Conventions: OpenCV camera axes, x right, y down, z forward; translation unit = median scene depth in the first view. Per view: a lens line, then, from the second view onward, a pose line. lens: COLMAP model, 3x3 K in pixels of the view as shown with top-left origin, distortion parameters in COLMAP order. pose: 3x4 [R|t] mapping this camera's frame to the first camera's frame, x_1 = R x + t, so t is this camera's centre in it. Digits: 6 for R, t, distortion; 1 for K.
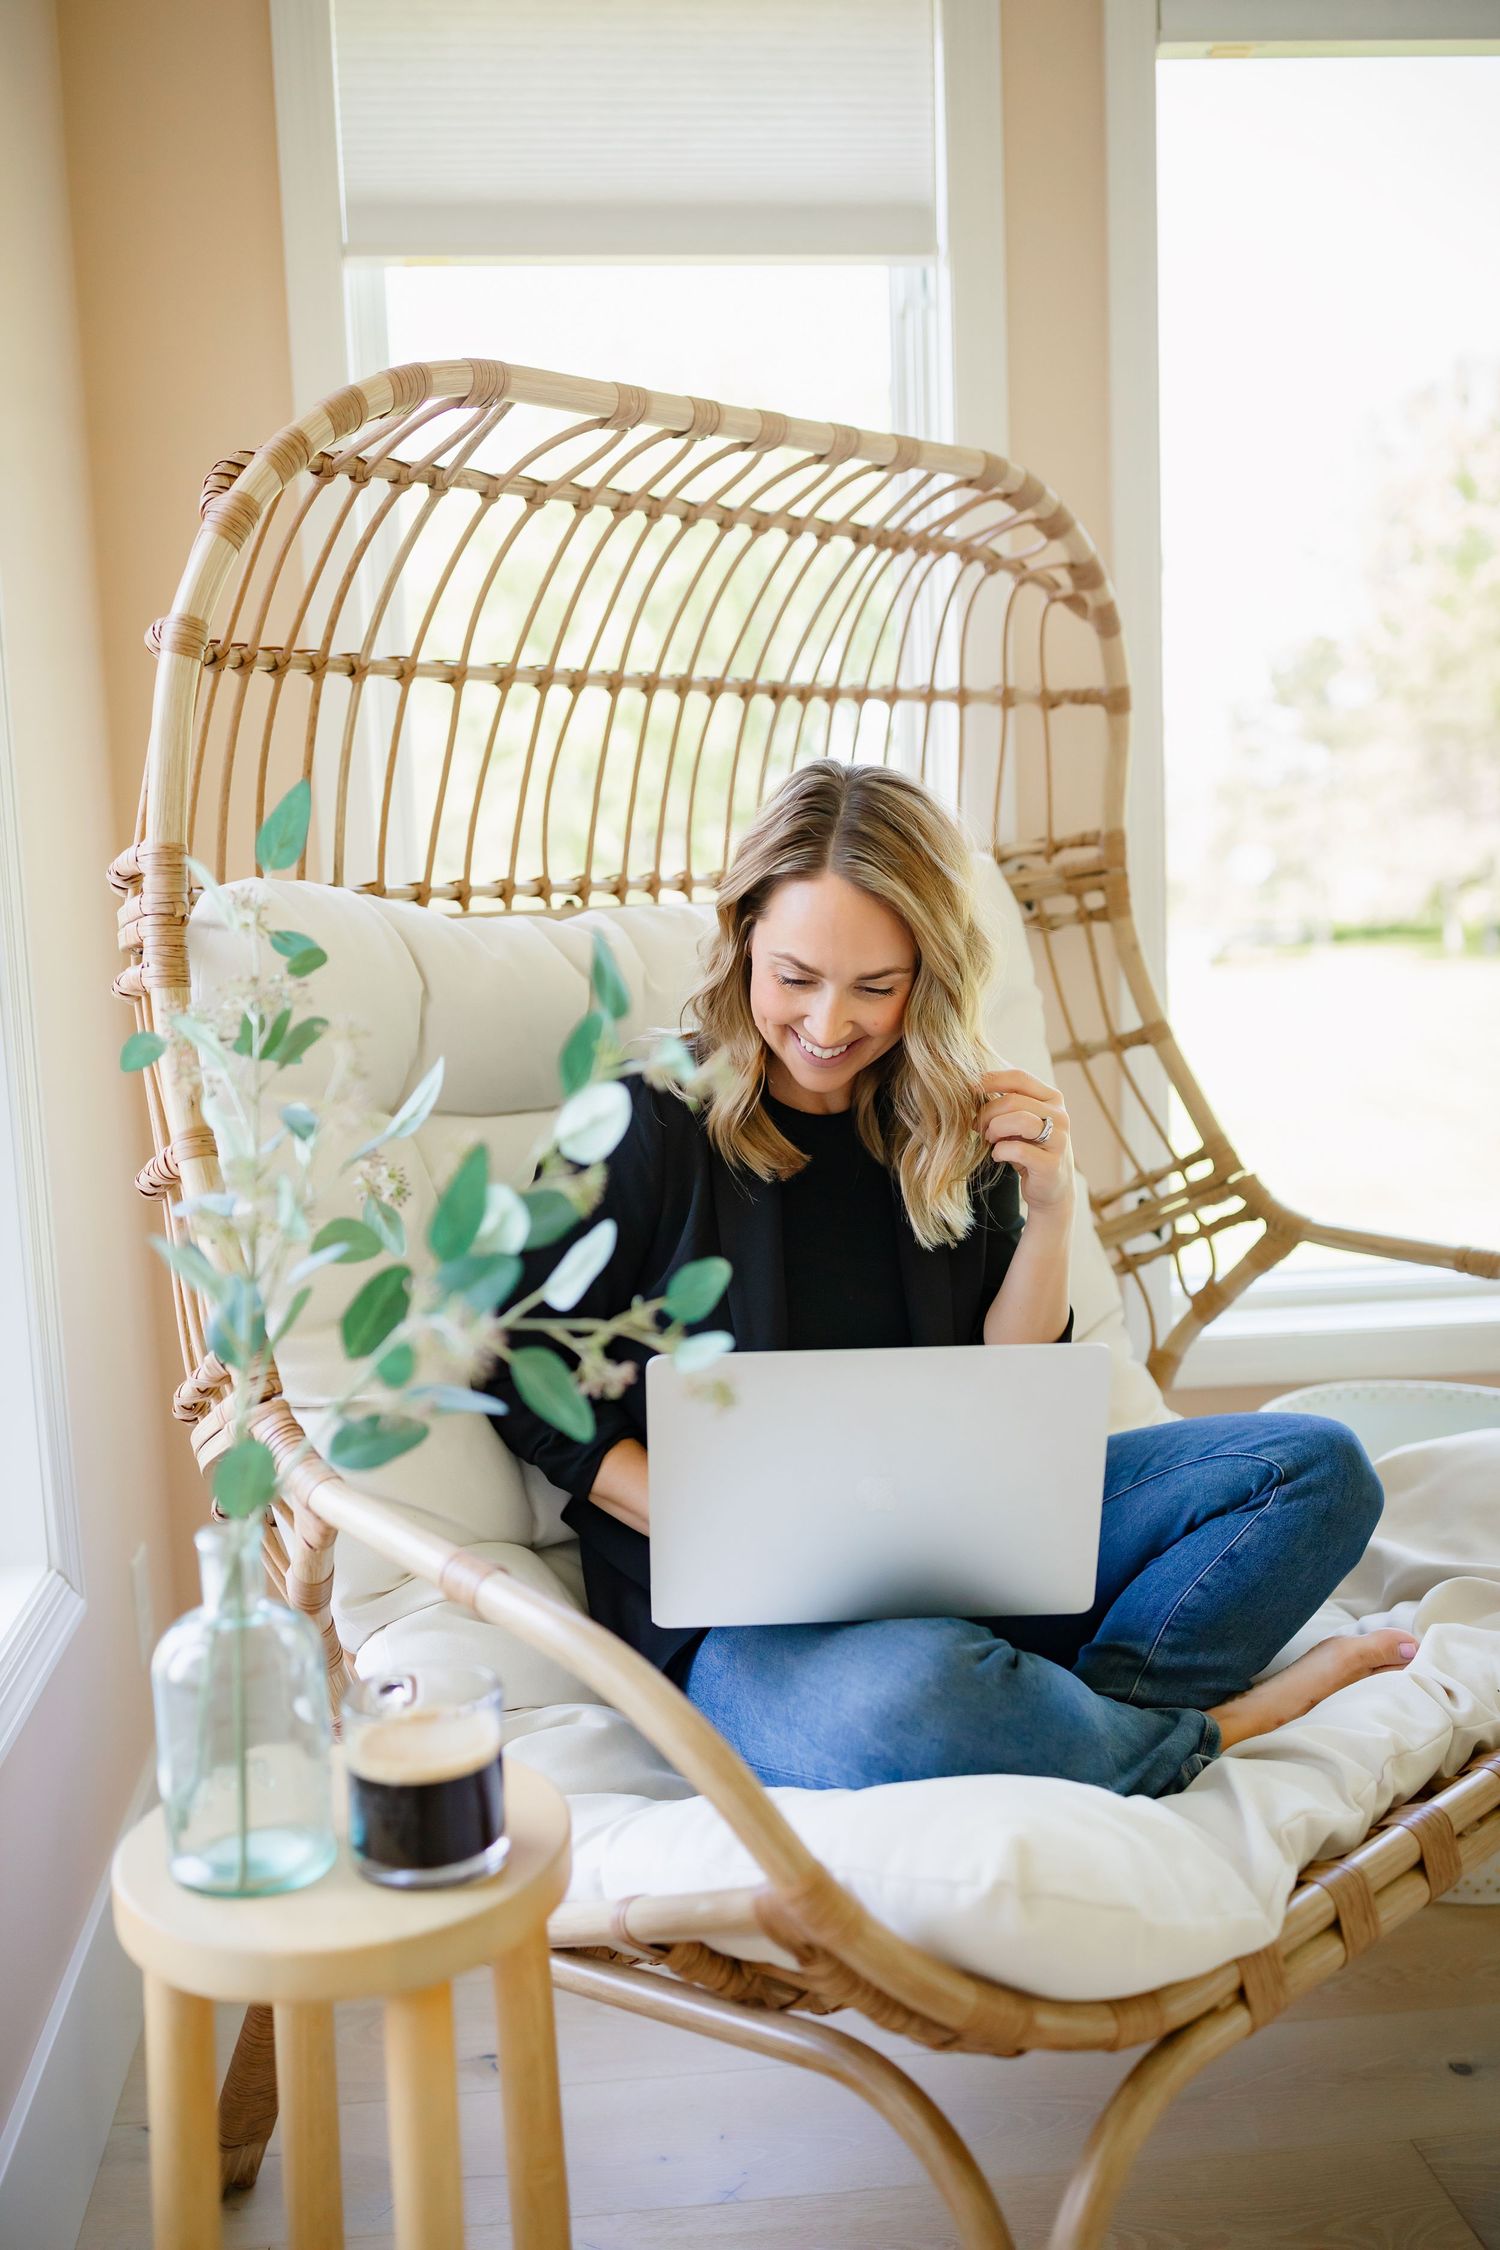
lens RADIAL K [[2217.0, 0, 750.0], [0, 2217.0, 1125.0], [0, 0, 1]] dist [-0.046881, -0.008728]
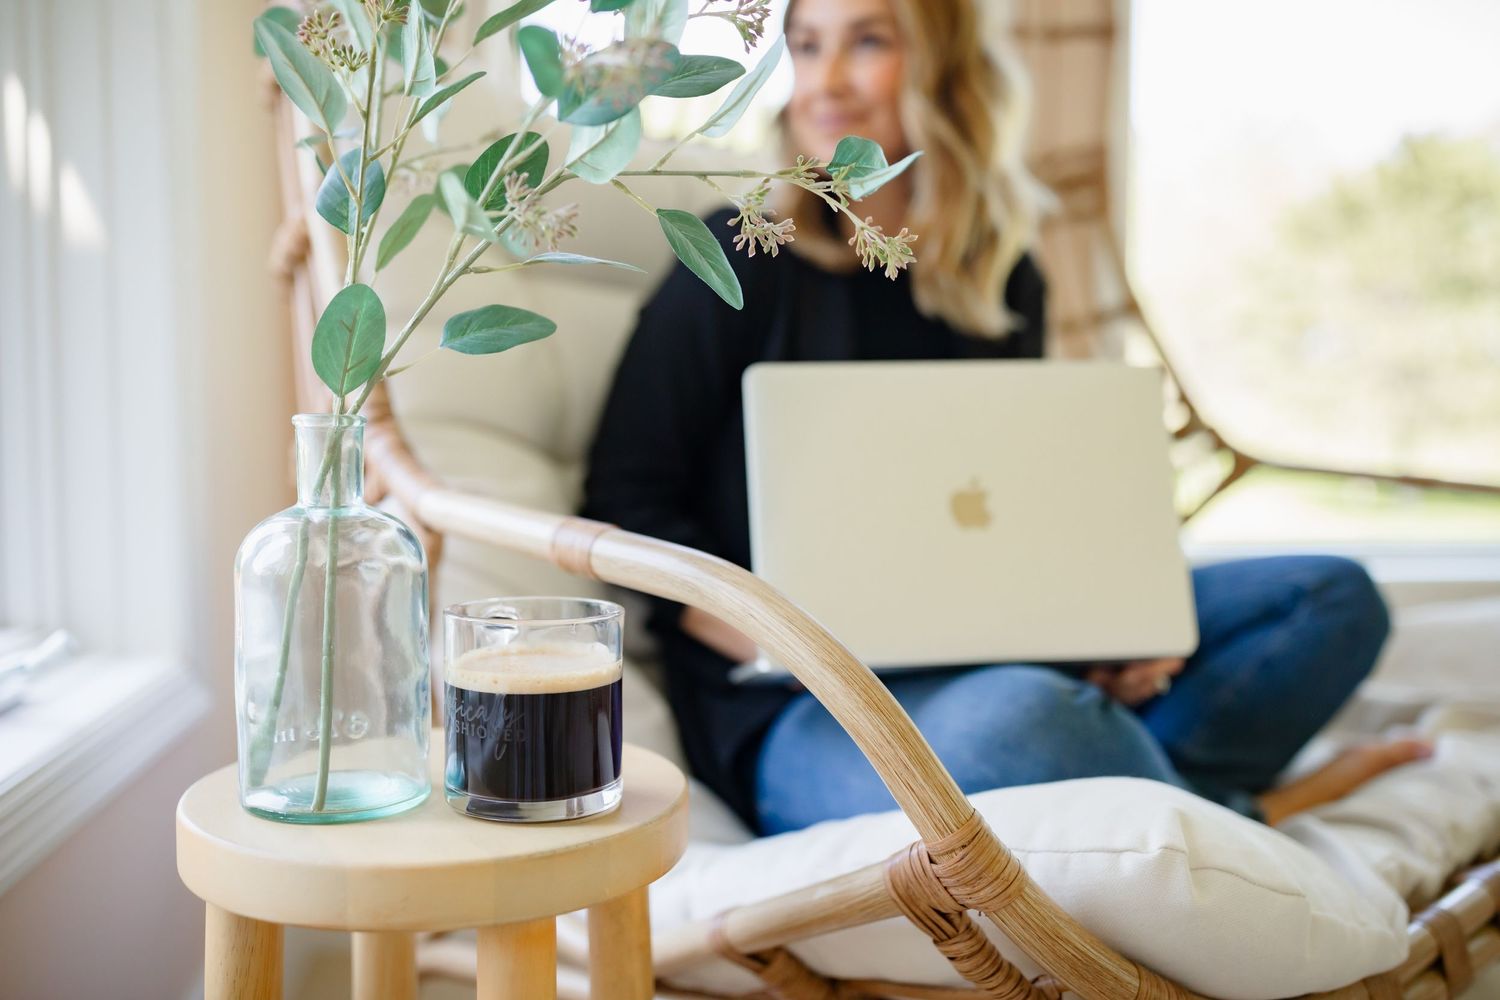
lens RADIAL K [[1489.1, 0, 720.4], [0, 1489.1, 500.0], [0, 0, 1]] dist [-0.080180, -0.006567]
pose [[0.999250, 0.038684, -0.001941, -0.038699], [-0.038725, 0.996776, -0.070275, 0.133703], [-0.000783, 0.070298, 0.997526, 0.209907]]
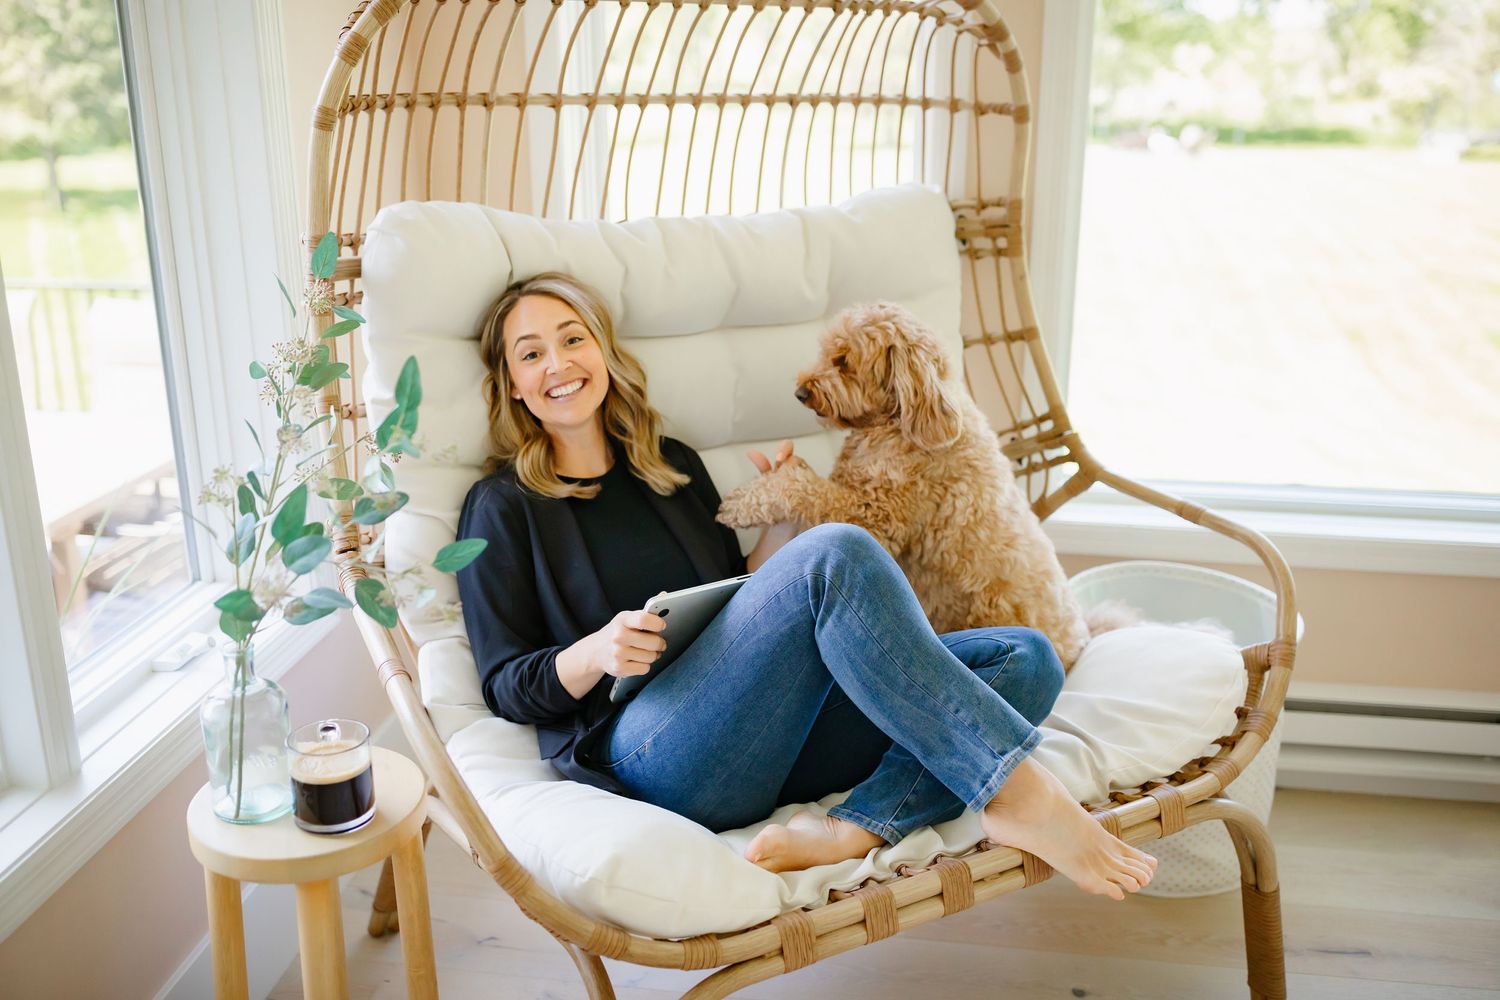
lens RADIAL K [[1478.0, 0, 751.3], [0, 1478.0, 545.3], [0, 0, 1]] dist [-0.046881, -0.008728]
pose [[0.962984, 0.123356, -0.239677, 0.269134], [-0.067700, 0.971326, 0.227911, -0.123682], [0.260919, -0.203249, 0.943722, -0.053938]]
